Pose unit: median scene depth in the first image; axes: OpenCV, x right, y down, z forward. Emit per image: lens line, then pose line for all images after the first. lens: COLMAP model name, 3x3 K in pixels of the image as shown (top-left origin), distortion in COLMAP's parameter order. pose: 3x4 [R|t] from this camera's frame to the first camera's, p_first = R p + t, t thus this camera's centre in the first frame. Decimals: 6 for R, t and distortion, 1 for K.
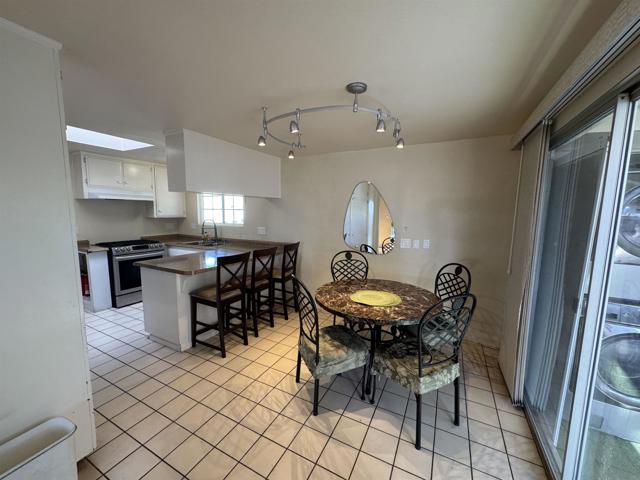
lens RADIAL K [[253.9, 0, 318.1], [0, 253.9, 242.3], [0, 0, 1]] dist [-0.000213, 0.000068]
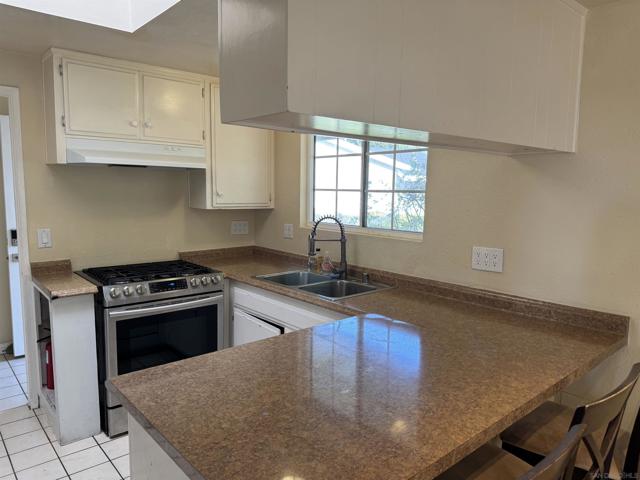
lens RADIAL K [[450.3, 0, 323.3], [0, 450.3, 242.5], [0, 0, 1]] dist [0.096094, -0.125515]
pose [[0.933708, 0.044563, -0.355252, -0.208716], [-0.046257, 0.998923, 0.003729, -0.057334], [0.355036, 0.012951, 0.934763, 0.392359]]
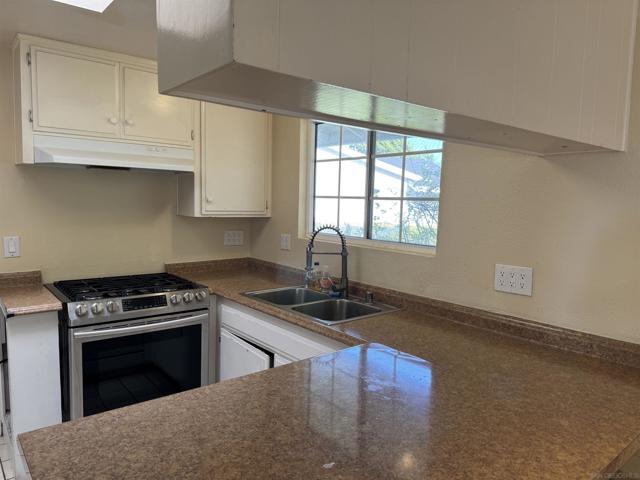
lens RADIAL K [[450.3, 0, 323.3], [0, 450.3, 242.5], [0, 0, 1]] dist [0.096094, -0.125515]
pose [[0.924587, 0.048394, -0.377884, -0.222915], [-0.060233, 0.997993, -0.019565, -0.060971], [0.376179, 0.040851, 0.925646, 0.474764]]
